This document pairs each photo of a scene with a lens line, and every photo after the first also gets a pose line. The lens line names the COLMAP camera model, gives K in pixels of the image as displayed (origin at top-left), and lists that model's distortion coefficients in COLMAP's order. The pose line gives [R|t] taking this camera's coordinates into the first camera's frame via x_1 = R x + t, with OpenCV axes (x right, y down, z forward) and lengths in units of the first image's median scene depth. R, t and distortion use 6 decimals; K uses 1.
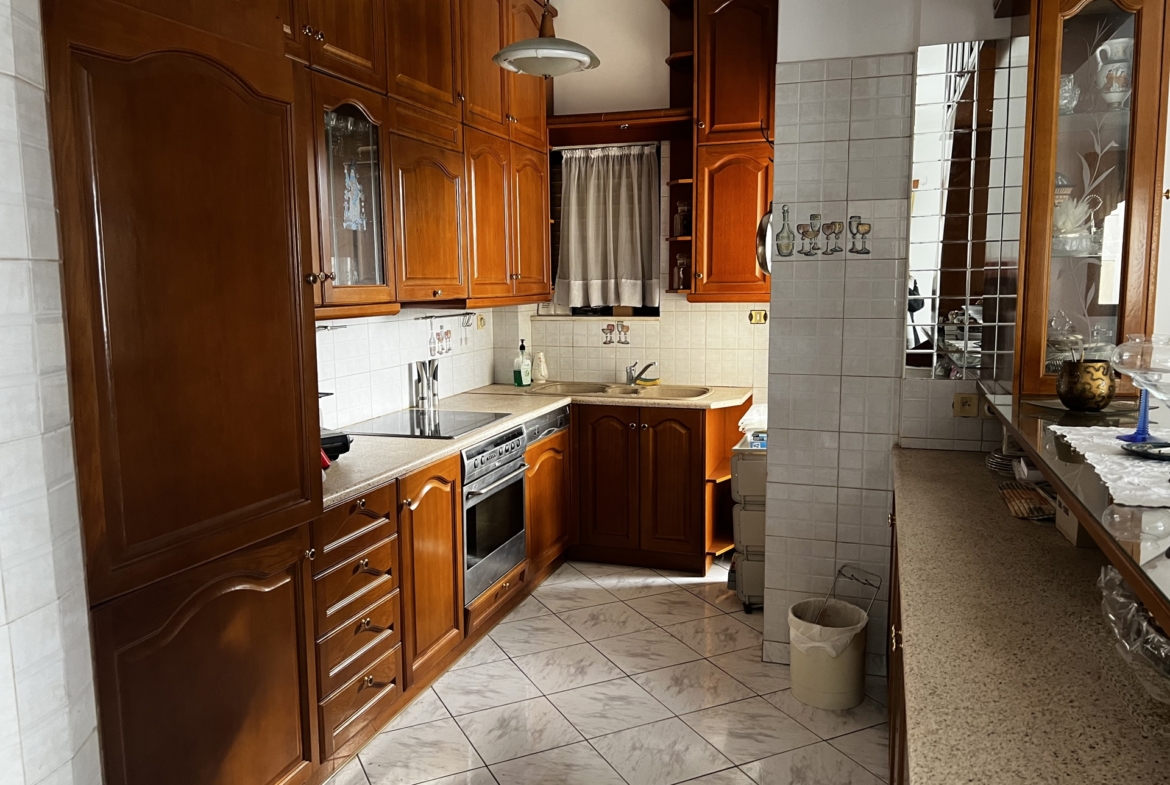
lens RADIAL K [[876.9, 0, 585.0], [0, 876.9, 392.5], [0, 0, 1]] dist [0.105689, -0.153618]
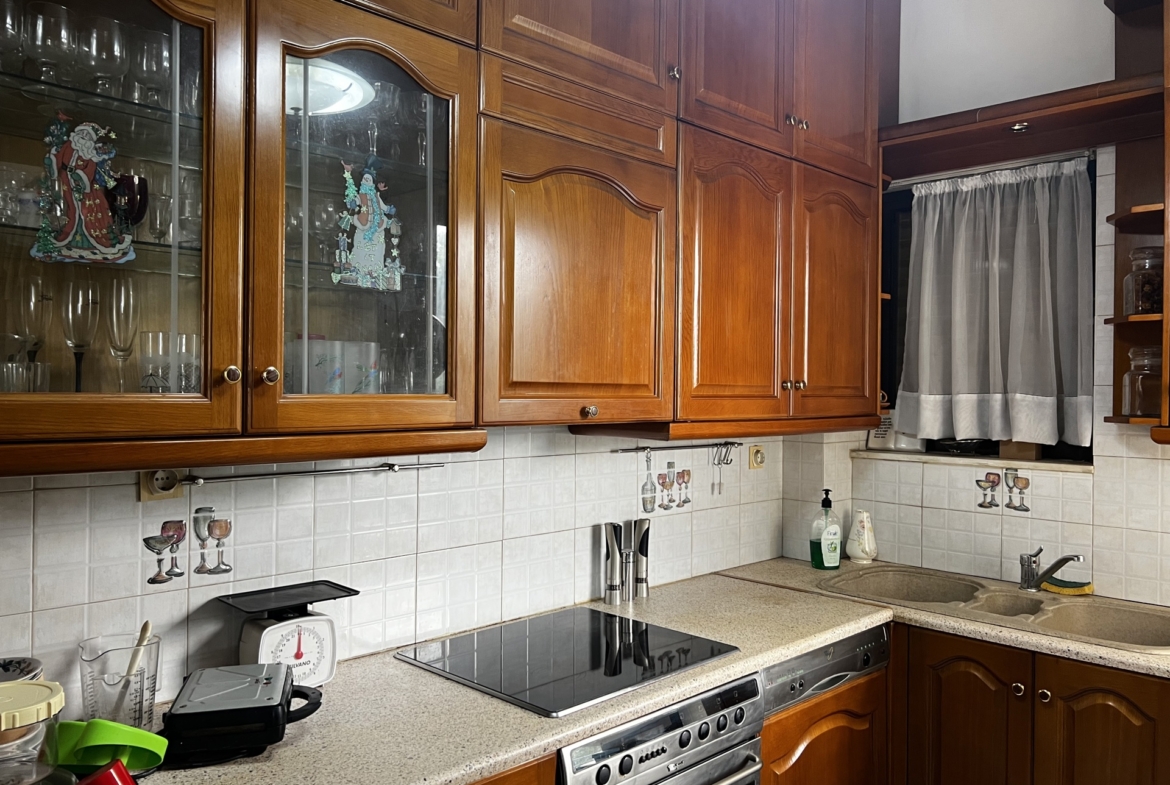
lens RADIAL K [[876.7, 0, 586.5], [0, 876.7, 380.6], [0, 0, 1]] dist [0.044762, -0.046694]
pose [[0.889832, 0.015820, -0.456014, 0.059744], [-0.078589, 0.989778, -0.119014, -0.052930], [0.449469, 0.141740, 0.881979, 0.410087]]
